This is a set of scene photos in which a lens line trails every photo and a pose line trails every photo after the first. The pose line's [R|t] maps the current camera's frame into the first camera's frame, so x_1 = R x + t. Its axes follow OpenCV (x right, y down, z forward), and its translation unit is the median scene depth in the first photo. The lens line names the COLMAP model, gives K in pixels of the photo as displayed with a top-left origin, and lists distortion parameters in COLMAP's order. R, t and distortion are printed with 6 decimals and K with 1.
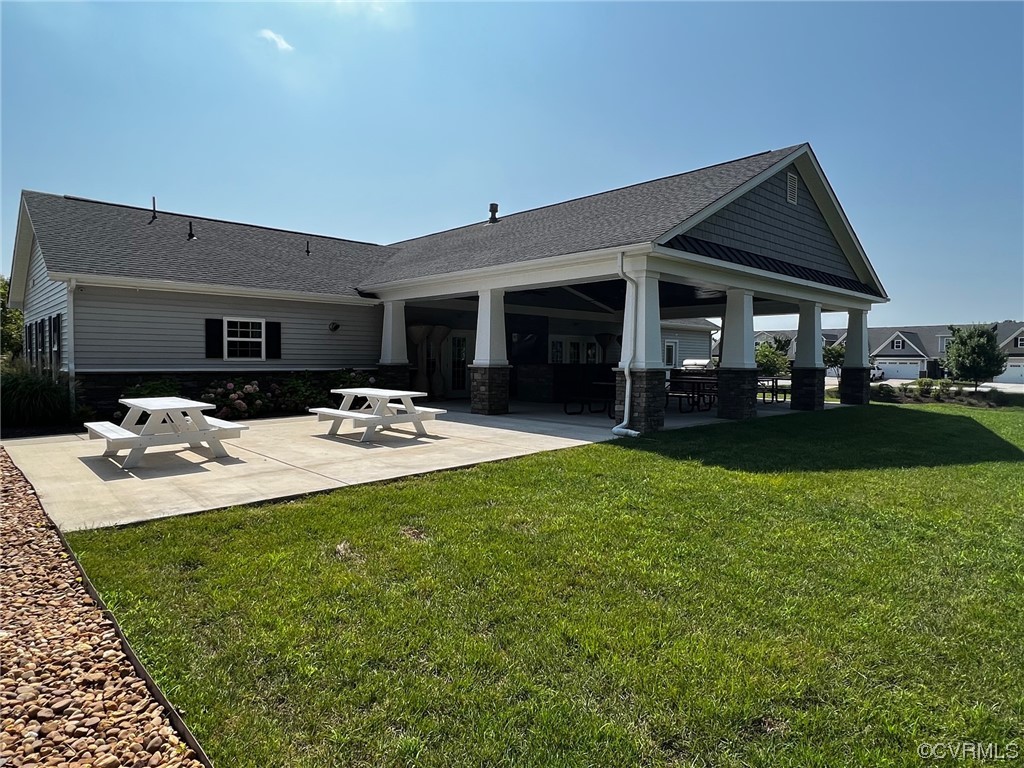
lens RADIAL K [[606.4, 0, 514.7], [0, 606.4, 385.7], [0, 0, 1]] dist [-0.002501, 0.000021]
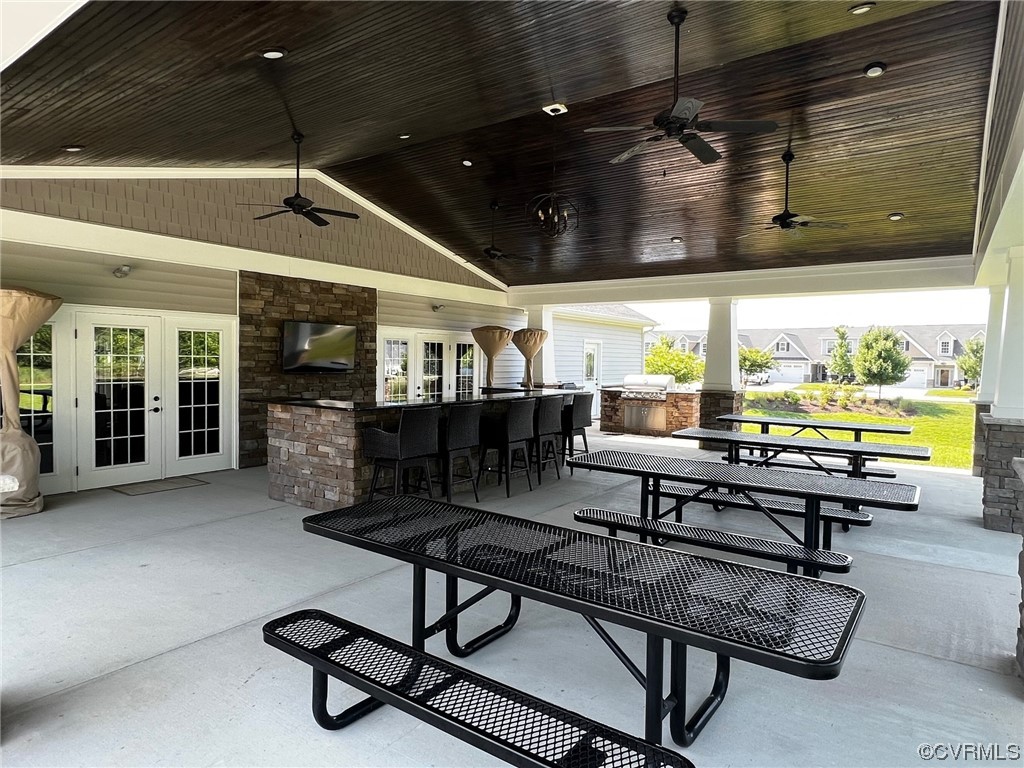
lens RADIAL K [[606.4, 0, 513.7], [0, 606.4, 382.3], [0, 0, 1]] dist [-0.002501, 0.000021]
pose [[0.978566, -0.001942, 0.205922, 0.027371], [0.002195, 0.999997, -0.001000, -0.017213], [-0.205919, 0.001430, 0.978568, 0.221087]]
